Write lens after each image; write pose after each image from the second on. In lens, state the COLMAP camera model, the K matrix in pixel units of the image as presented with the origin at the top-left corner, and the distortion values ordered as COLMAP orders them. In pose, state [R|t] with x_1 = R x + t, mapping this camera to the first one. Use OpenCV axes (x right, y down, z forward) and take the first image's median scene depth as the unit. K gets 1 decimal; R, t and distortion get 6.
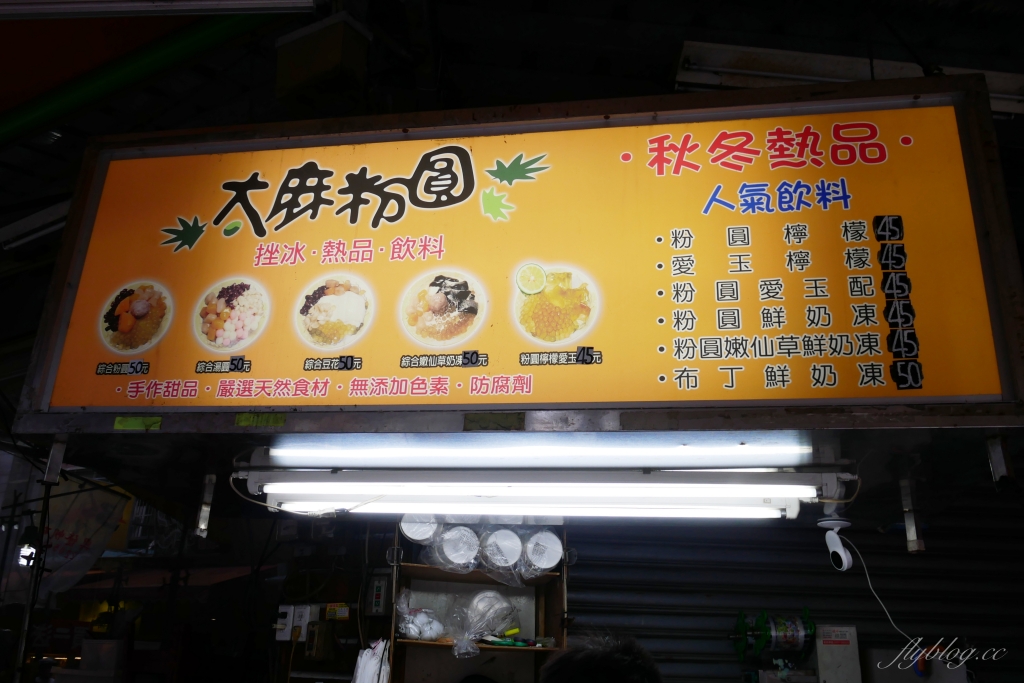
lens RADIAL K [[946.6, 0, 512.7], [0, 946.6, 305.2], [0, 0, 1]] dist [-0.039621, 0.014496]
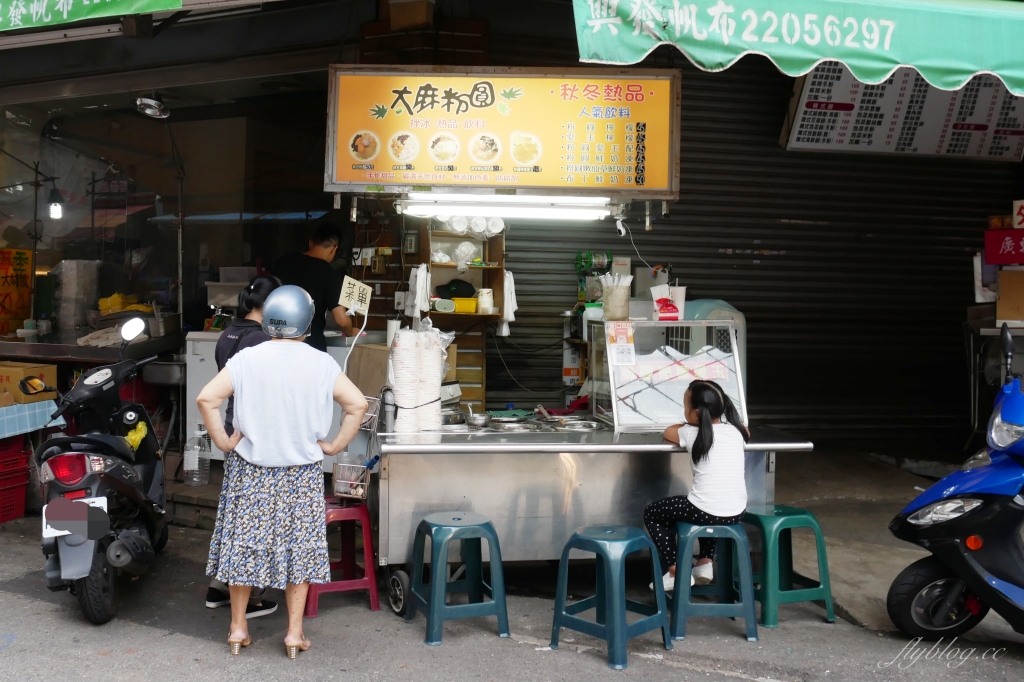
lens RADIAL K [[946.6, 0, 512.7], [0, 946.6, 304.7], [0, 0, 1]] dist [-0.039621, 0.014496]
pose [[0.986581, -0.012348, 0.162806, -0.425576], [-0.048538, 0.929874, 0.364663, -0.553687], [-0.155892, -0.367672, 0.916796, -1.629749]]
